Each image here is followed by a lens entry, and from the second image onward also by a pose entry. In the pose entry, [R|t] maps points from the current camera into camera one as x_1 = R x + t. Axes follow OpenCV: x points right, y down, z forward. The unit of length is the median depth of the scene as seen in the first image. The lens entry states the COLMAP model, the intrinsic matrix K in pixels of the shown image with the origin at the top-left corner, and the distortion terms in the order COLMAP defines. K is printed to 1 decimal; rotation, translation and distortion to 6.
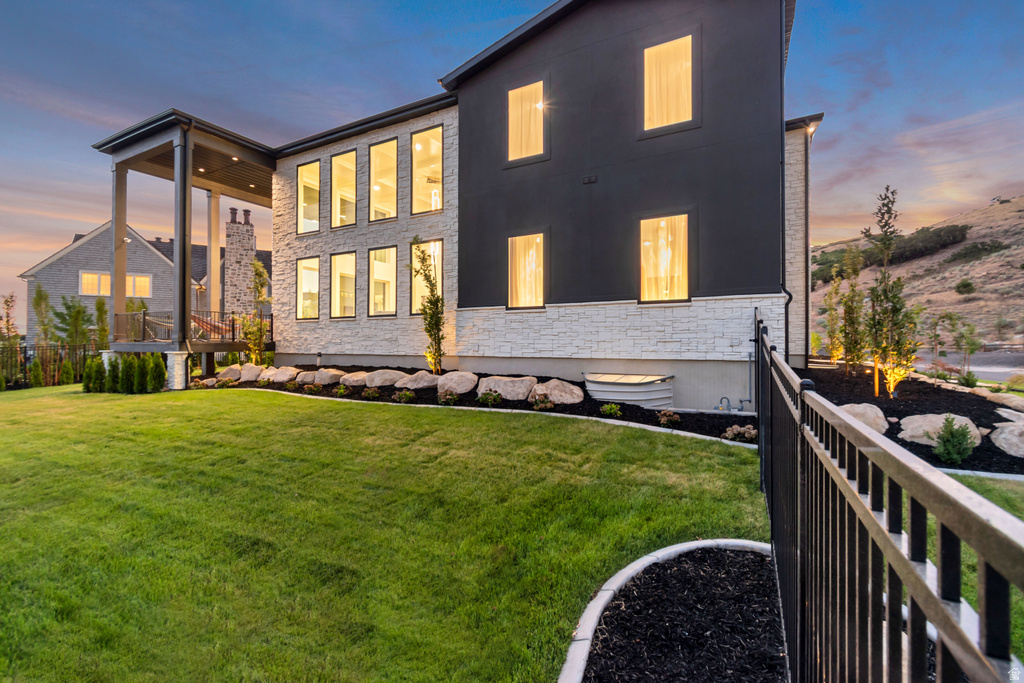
lens RADIAL K [[457.1, 0, 512.0], [0, 457.1, 341.5], [0, 0, 1]] dist [0.000031, -0.000082]
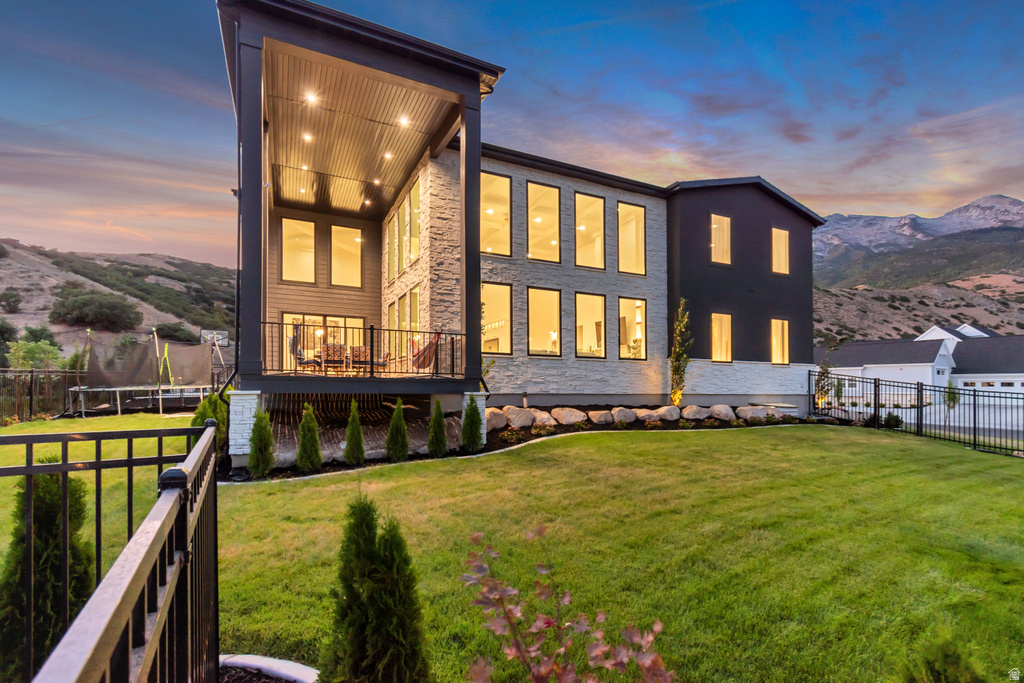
lens RADIAL K [[466.6, 0, 511.6], [0, 466.6, 382.4], [0, 0, 1]] dist [0.000418, -0.000067]
pose [[0.583604, 0.011332, 0.811959, -1.319536], [-0.014235, 0.999892, -0.003724, 0.008764], [-0.811914, -0.009385, 0.583702, 0.529191]]
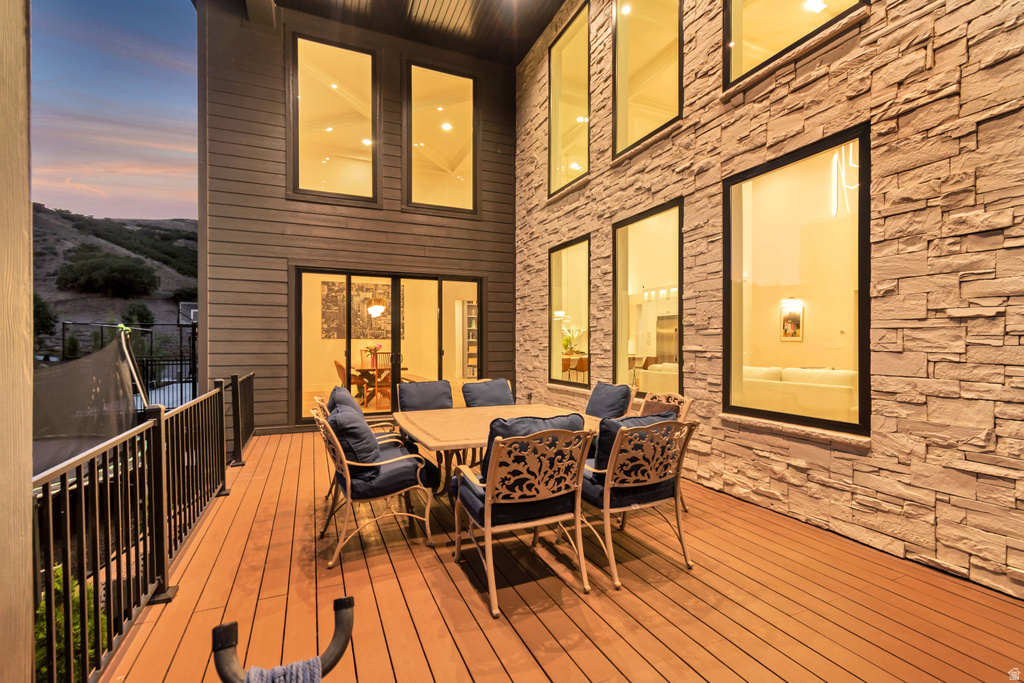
lens RADIAL K [[457.1, 0, 512.0], [0, 457.1, 341.5], [0, 0, 1]] dist [0.000031, -0.000082]
pose [[0.618900, 0.002747, 0.785465, -0.901456], [-0.004881, 0.999988, 0.000348, -0.099716], [-0.785455, -0.004049, 0.618906, 1.286464]]
